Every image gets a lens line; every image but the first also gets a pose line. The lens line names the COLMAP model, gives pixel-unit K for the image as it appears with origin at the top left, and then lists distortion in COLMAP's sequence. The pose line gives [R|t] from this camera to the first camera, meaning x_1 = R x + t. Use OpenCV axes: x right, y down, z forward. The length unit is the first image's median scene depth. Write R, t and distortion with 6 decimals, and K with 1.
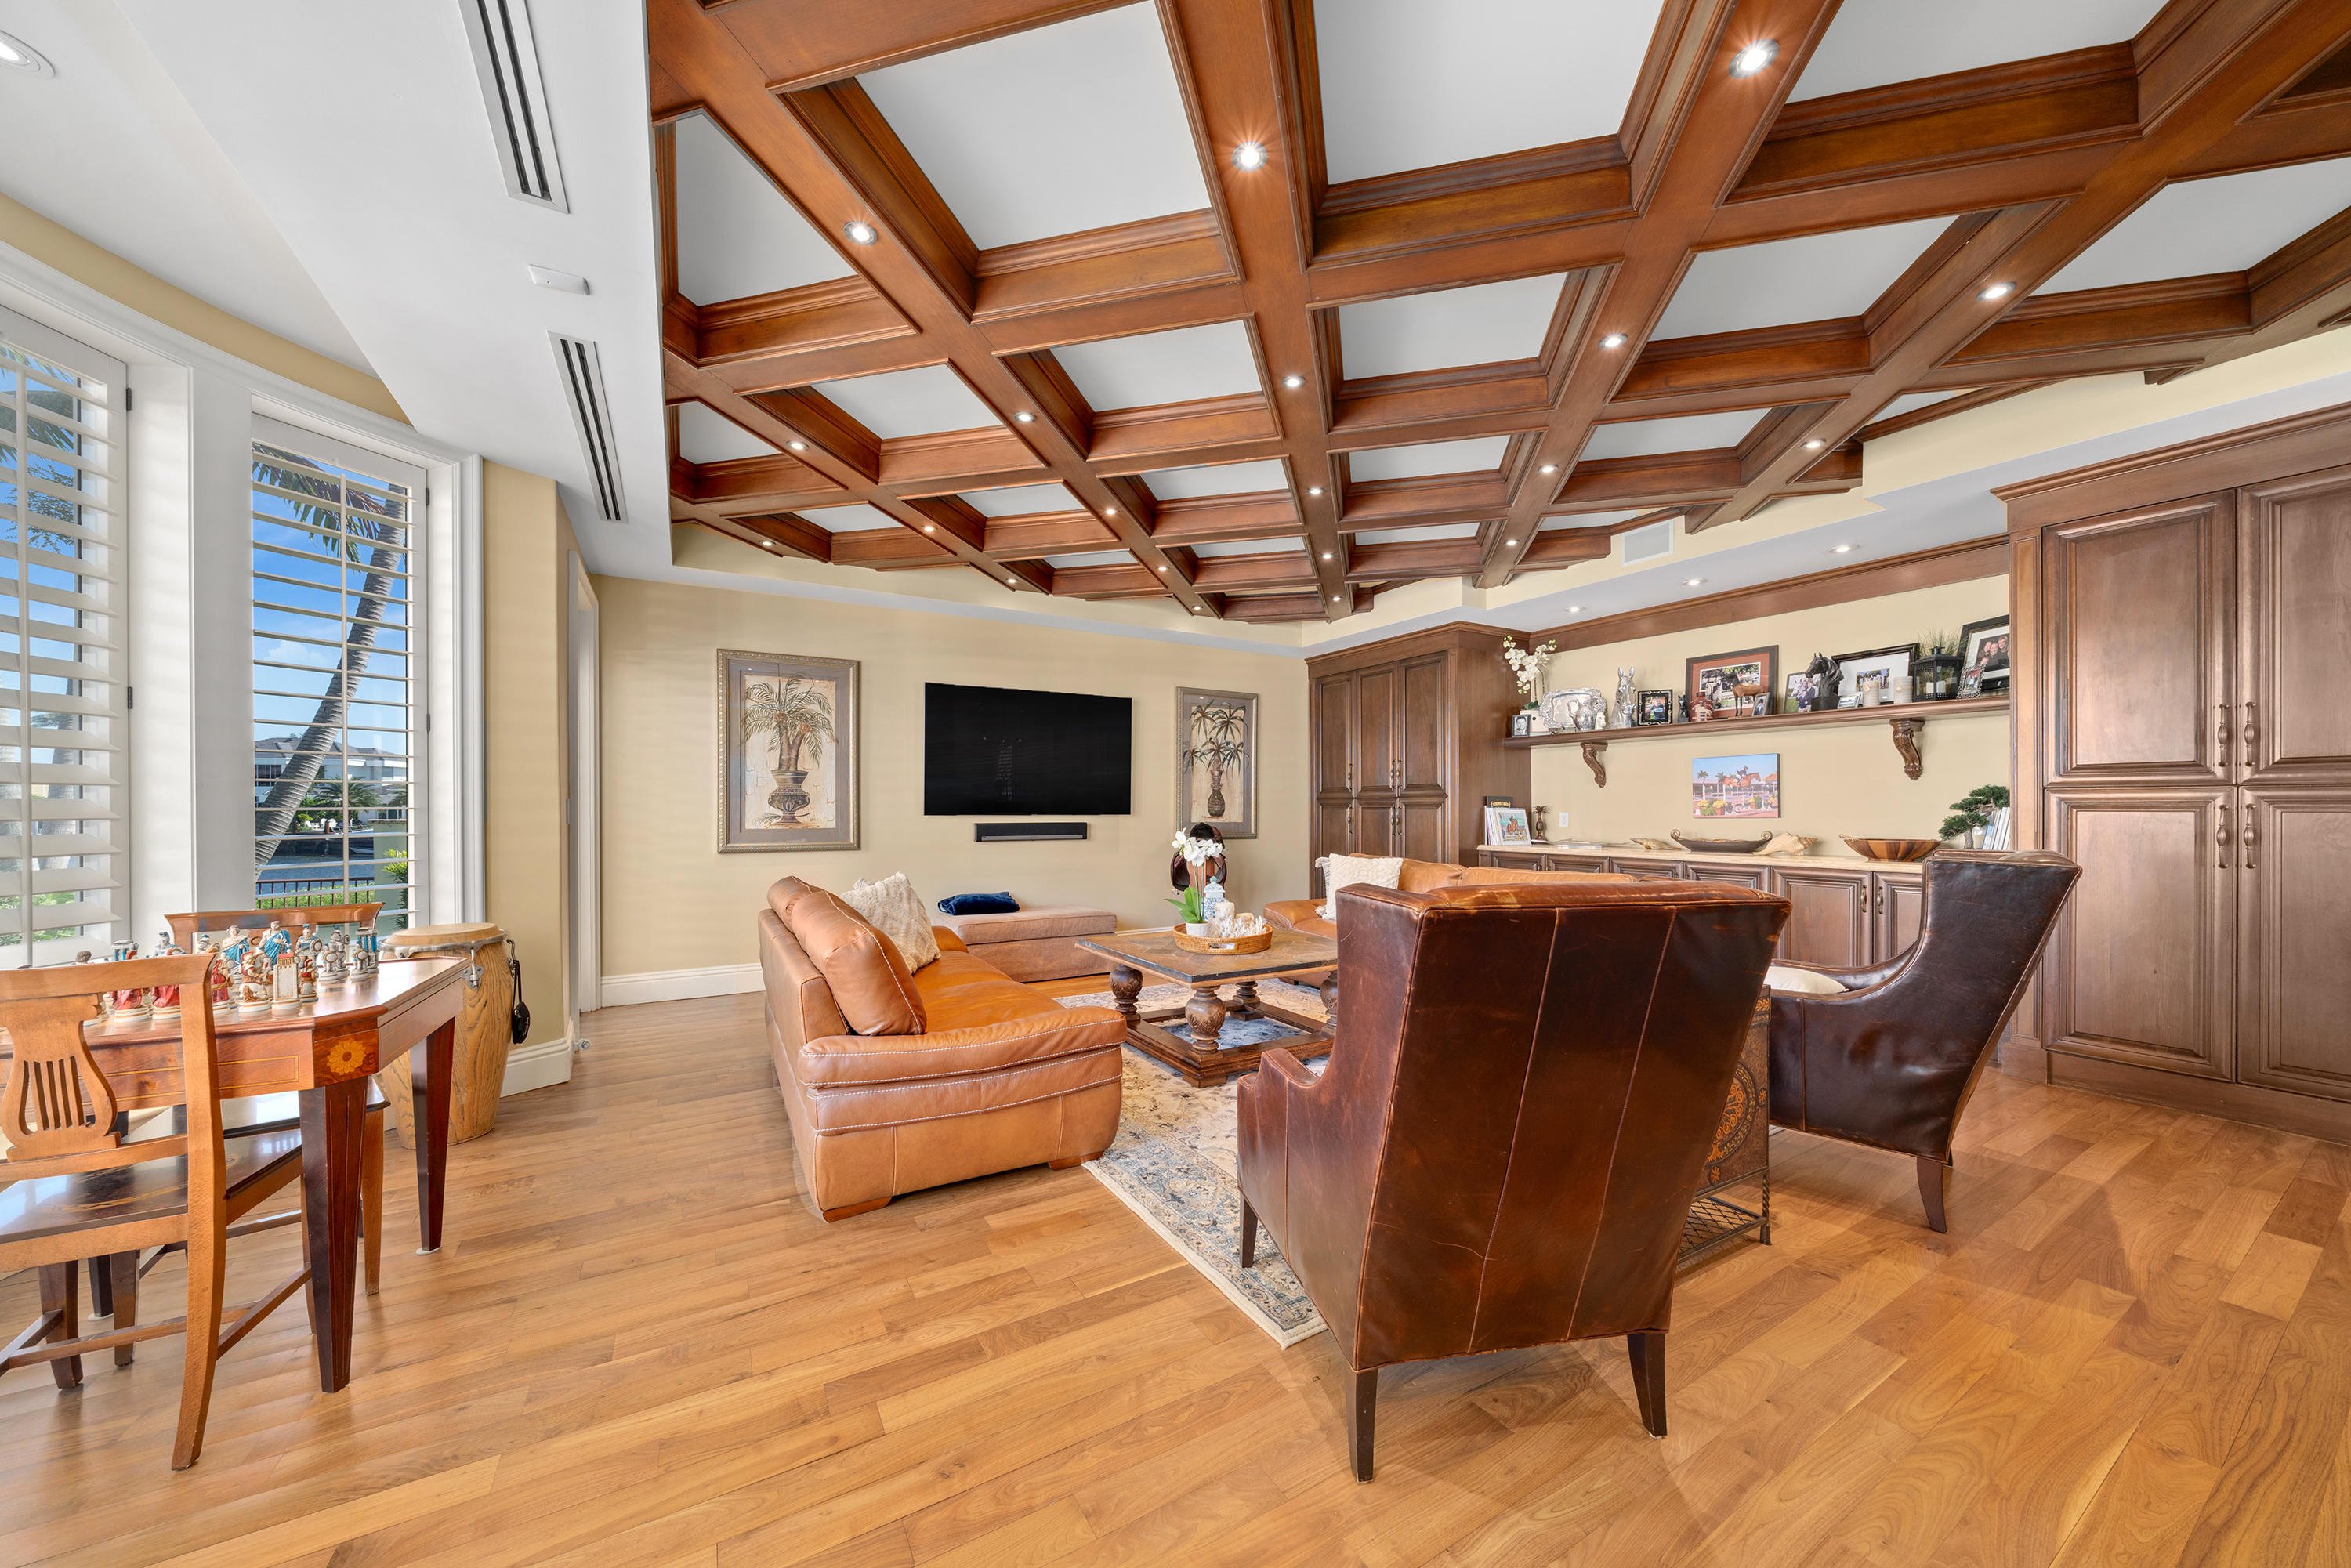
lens RADIAL K [[801.7, 0, 1173.7], [0, 801.7, 803.7], [0, 0, 1]] dist [0.000384, 0.000097]
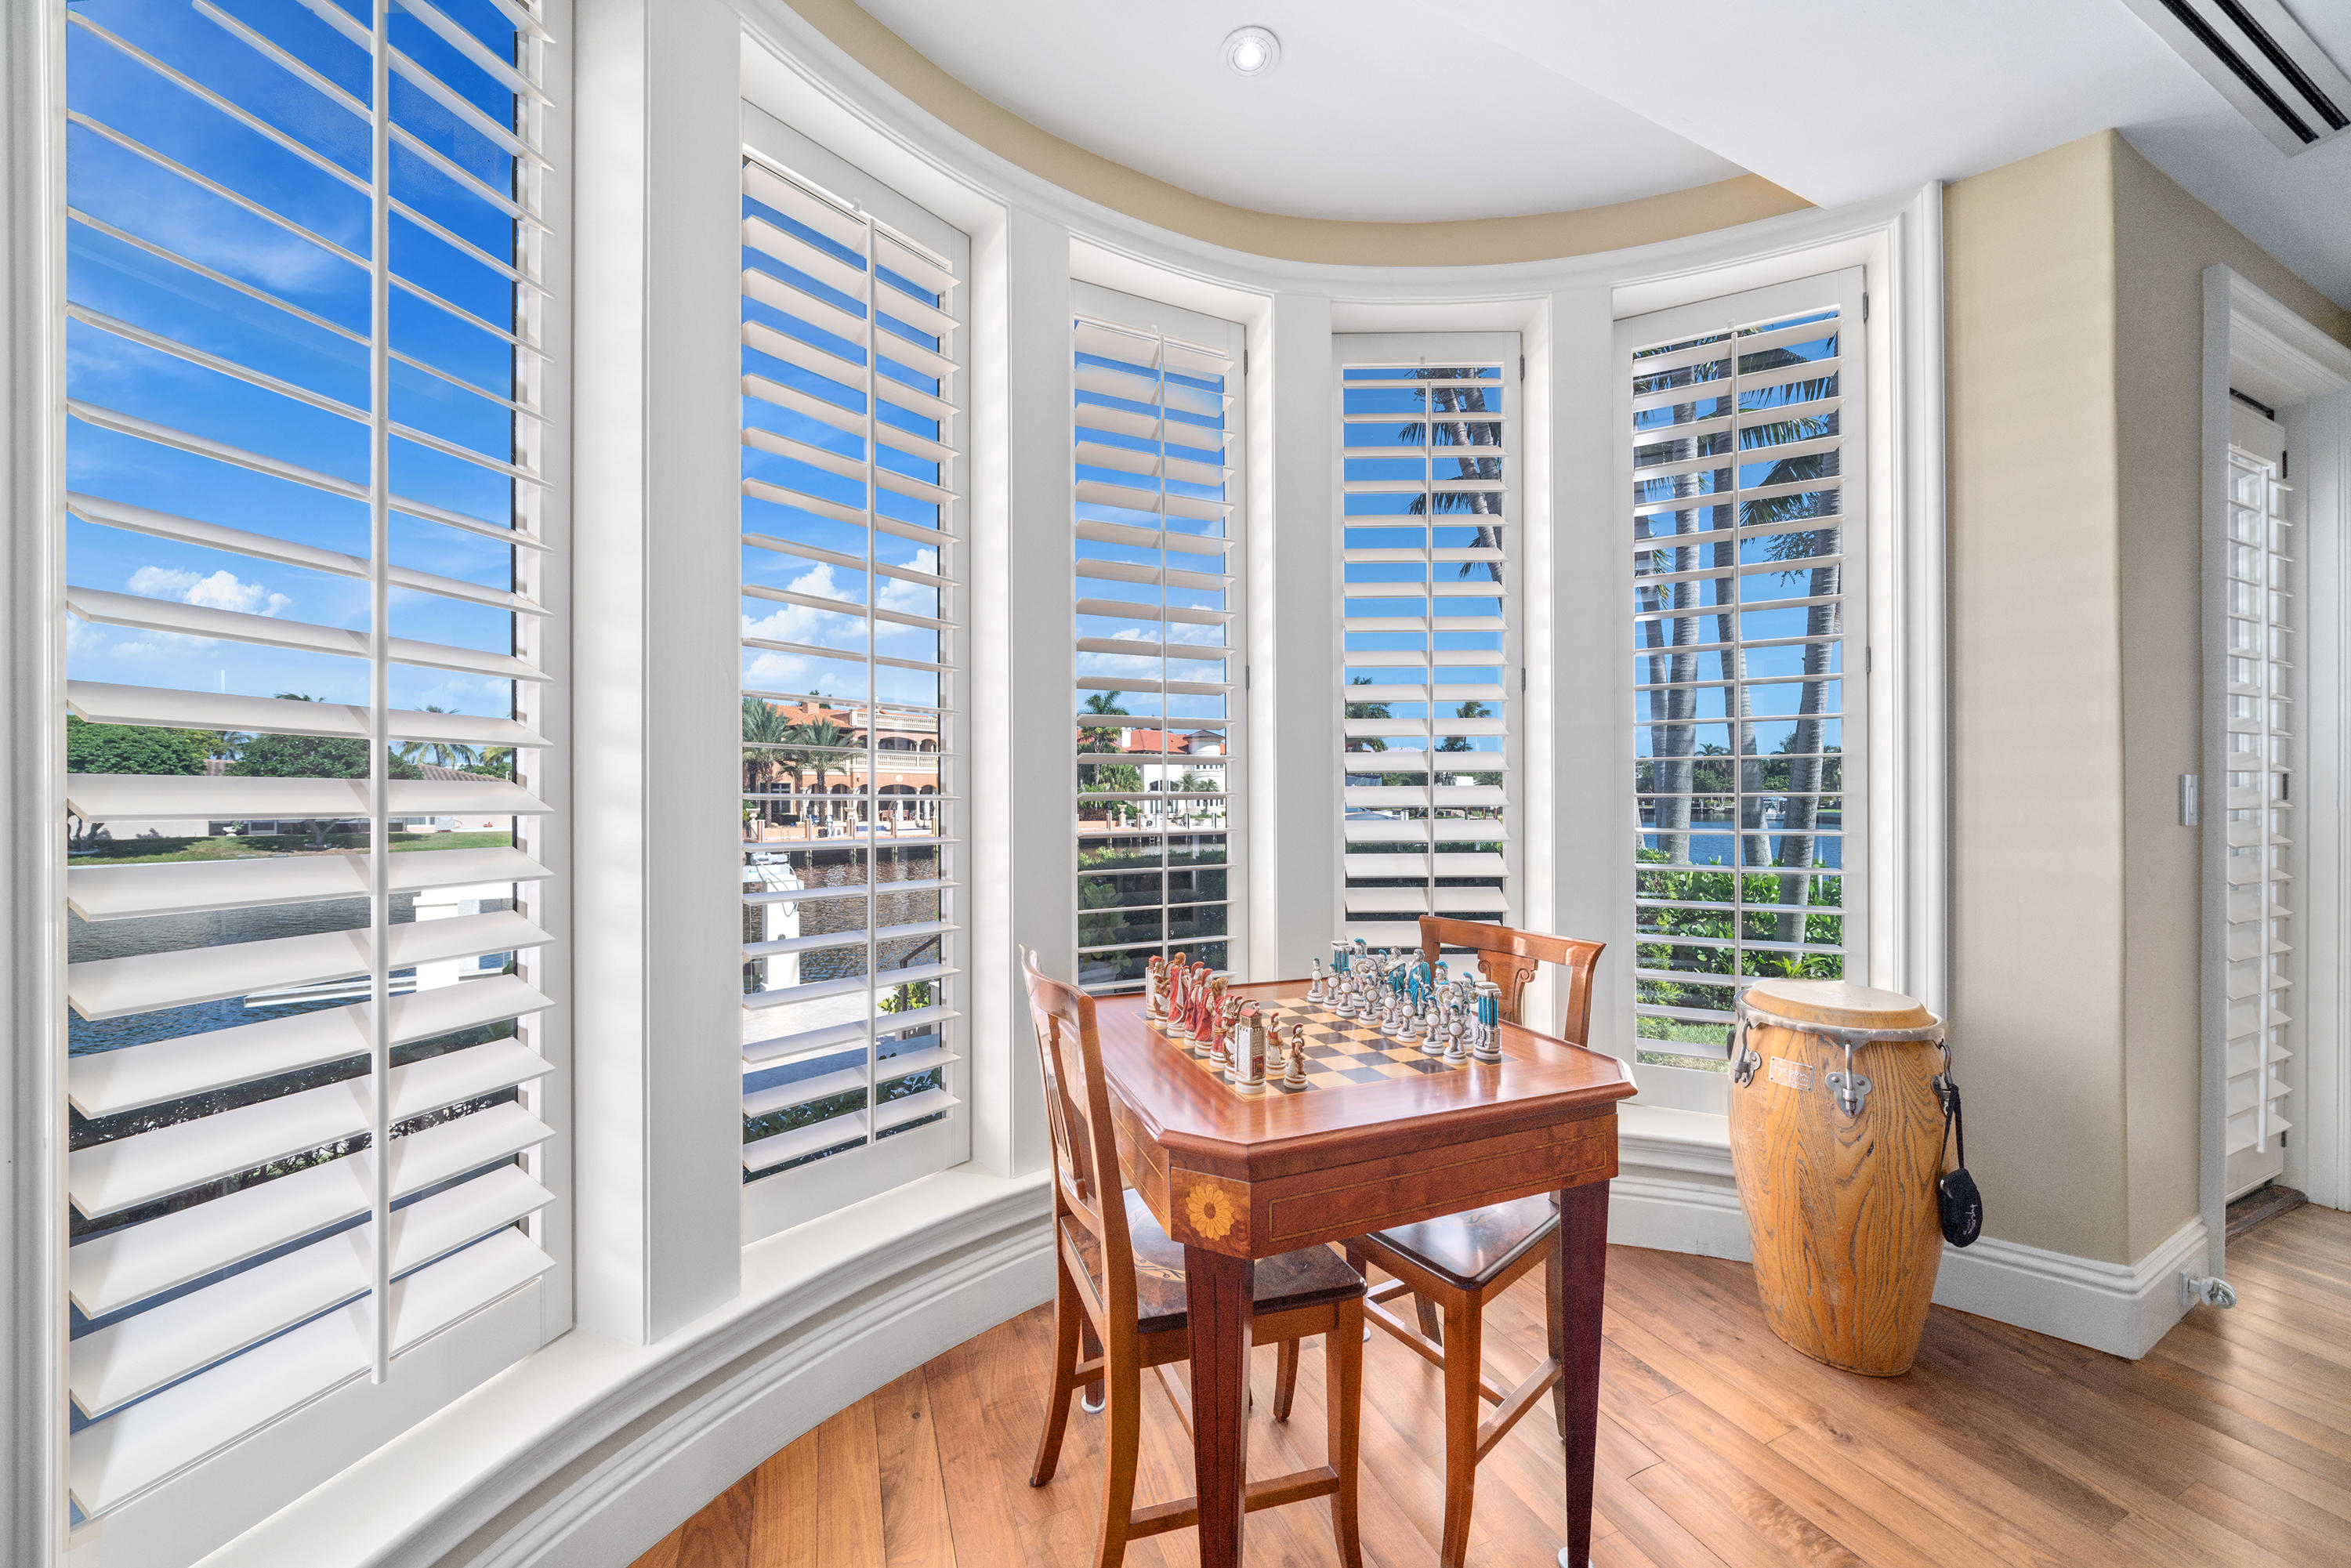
lens RADIAL K [[842.4, 0, 1175.5], [0, 842.4, 784.0], [0, 0, 1]] dist [0.000614, 0.000159]
pose [[-0.131497, 0.004469, -0.991307, -0.205040], [0.010879, 0.999936, 0.003064, -0.010424], [0.991257, -0.010382, -0.131537, 0.575700]]
